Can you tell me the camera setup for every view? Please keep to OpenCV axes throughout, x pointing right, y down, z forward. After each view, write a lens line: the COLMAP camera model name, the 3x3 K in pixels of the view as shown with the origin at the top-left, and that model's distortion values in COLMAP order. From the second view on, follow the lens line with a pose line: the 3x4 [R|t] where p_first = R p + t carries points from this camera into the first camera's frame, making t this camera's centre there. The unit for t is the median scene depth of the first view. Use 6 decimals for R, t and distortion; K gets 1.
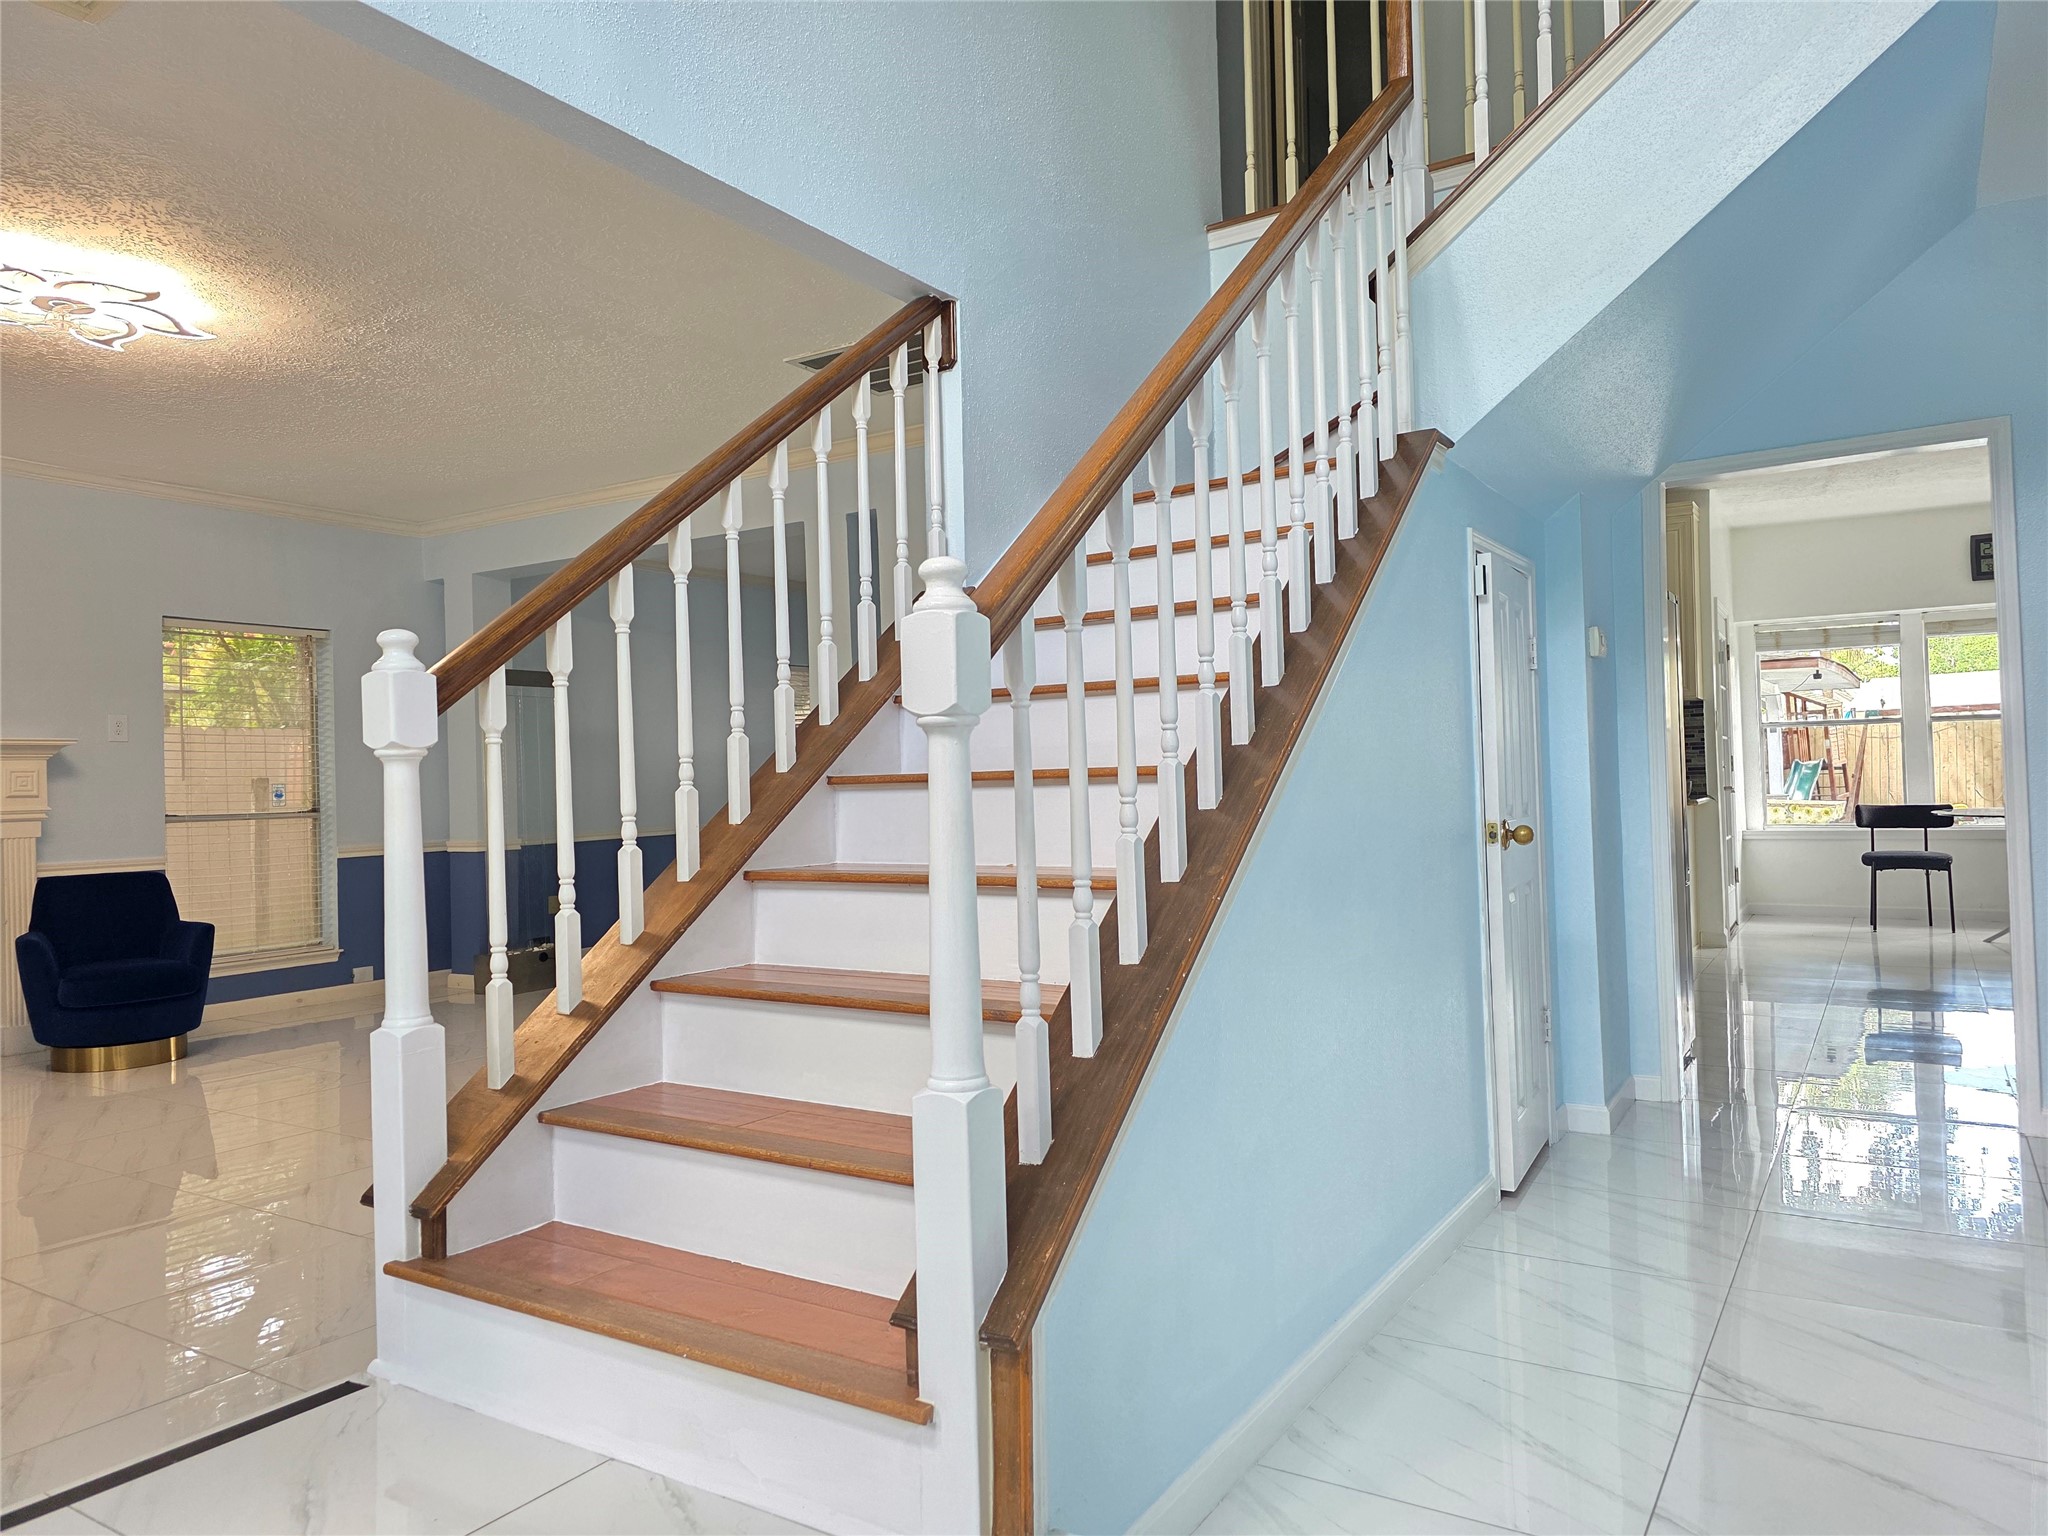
lens RADIAL K [[1371.9, 0, 1018.7], [0, 1371.9, 769.8], [0, 0, 1]] dist [0.048743, -0.047187]
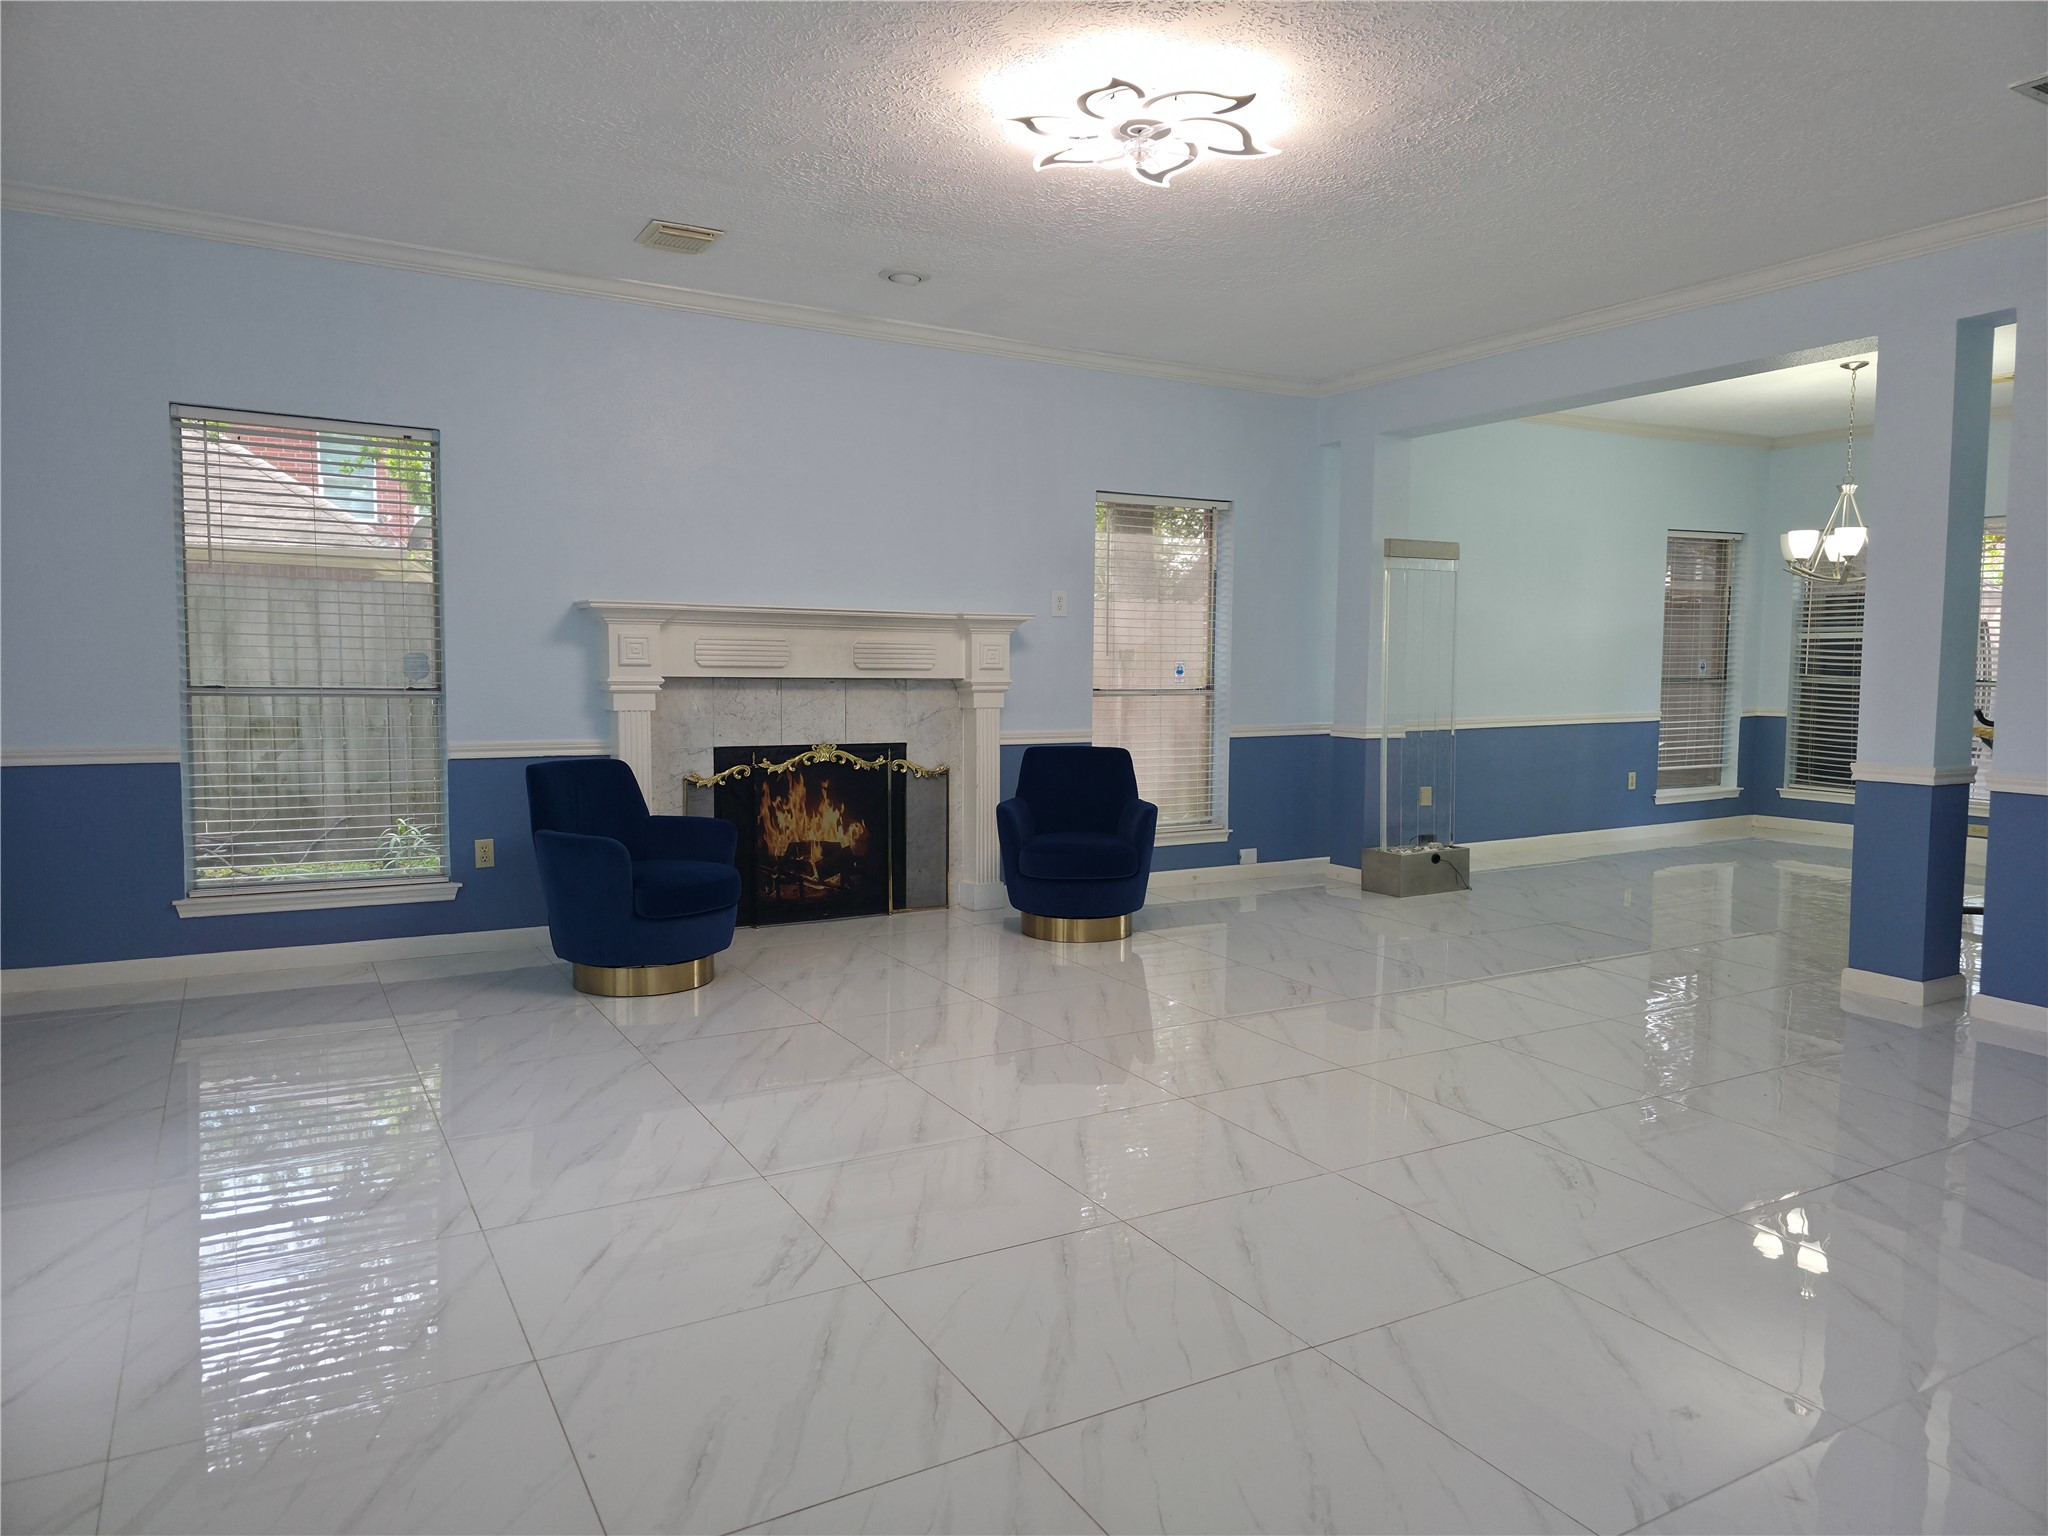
lens RADIAL K [[1371.9, 0, 1036.2], [0, 1371.9, 762.9], [0, 0, 1]] dist [0.048743, -0.047187]
pose [[0.879081, 0.064815, -0.472246, -0.200783], [-0.022558, 0.995259, 0.094606, -0.009266], [0.476139, -0.072514, 0.876375, 0.107619]]
